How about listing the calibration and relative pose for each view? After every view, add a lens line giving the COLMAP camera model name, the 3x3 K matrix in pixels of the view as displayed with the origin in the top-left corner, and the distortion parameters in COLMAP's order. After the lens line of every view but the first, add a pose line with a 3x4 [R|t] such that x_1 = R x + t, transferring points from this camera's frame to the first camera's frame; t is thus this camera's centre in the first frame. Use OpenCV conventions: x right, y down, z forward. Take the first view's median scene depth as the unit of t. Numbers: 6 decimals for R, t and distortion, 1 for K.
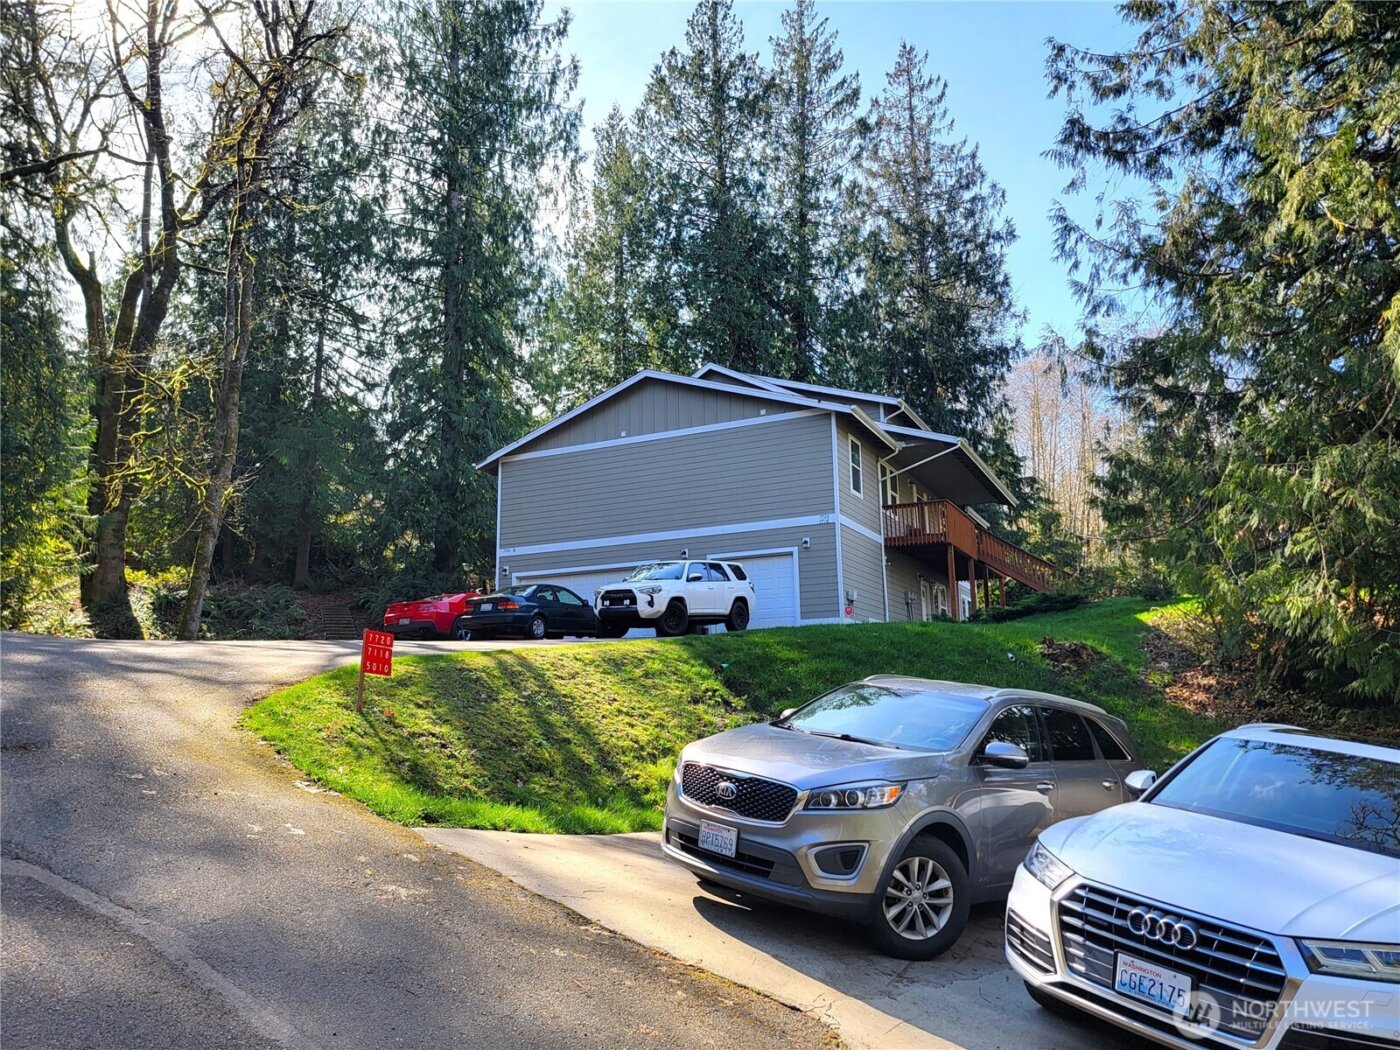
lens RADIAL K [[979.3, 0, 700.3], [0, 979.3, 525.1], [0, 0, 1]] dist [0.008465, 0.000473]
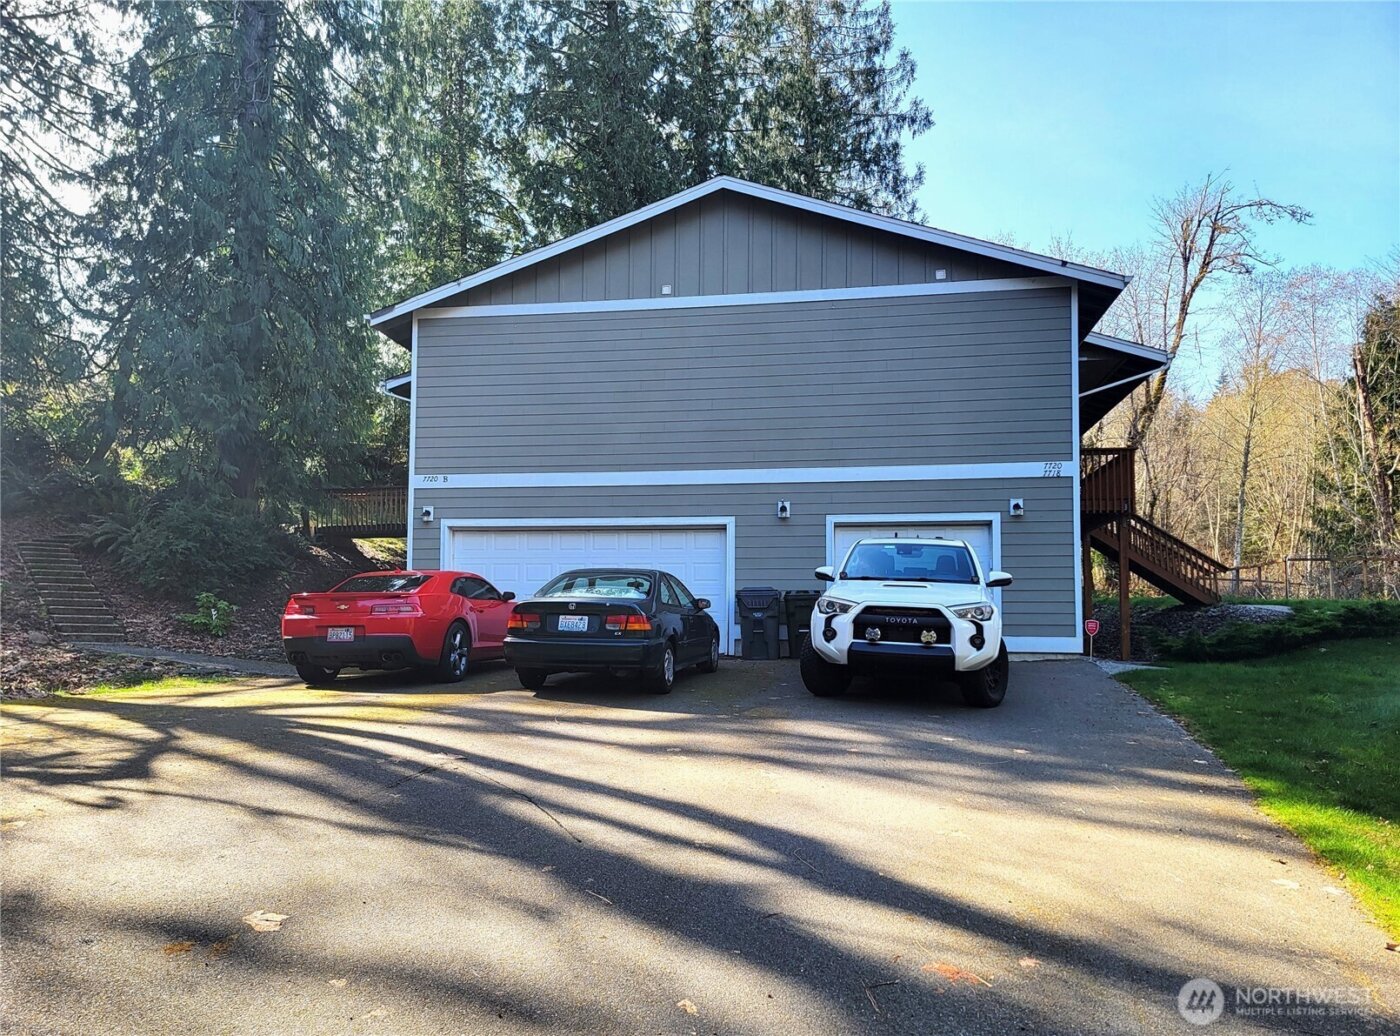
lens RADIAL K [[1028.0, 0, 697.0], [0, 1028.0, 599.6], [0, 0, 1]] dist [0.019666, -0.000323]
pose [[0.962490, 0.038339, 0.268596, -0.231533], [-0.076701, 0.988033, 0.133823, 0.004057], [-0.260250, -0.149405, 0.953912, 0.425668]]
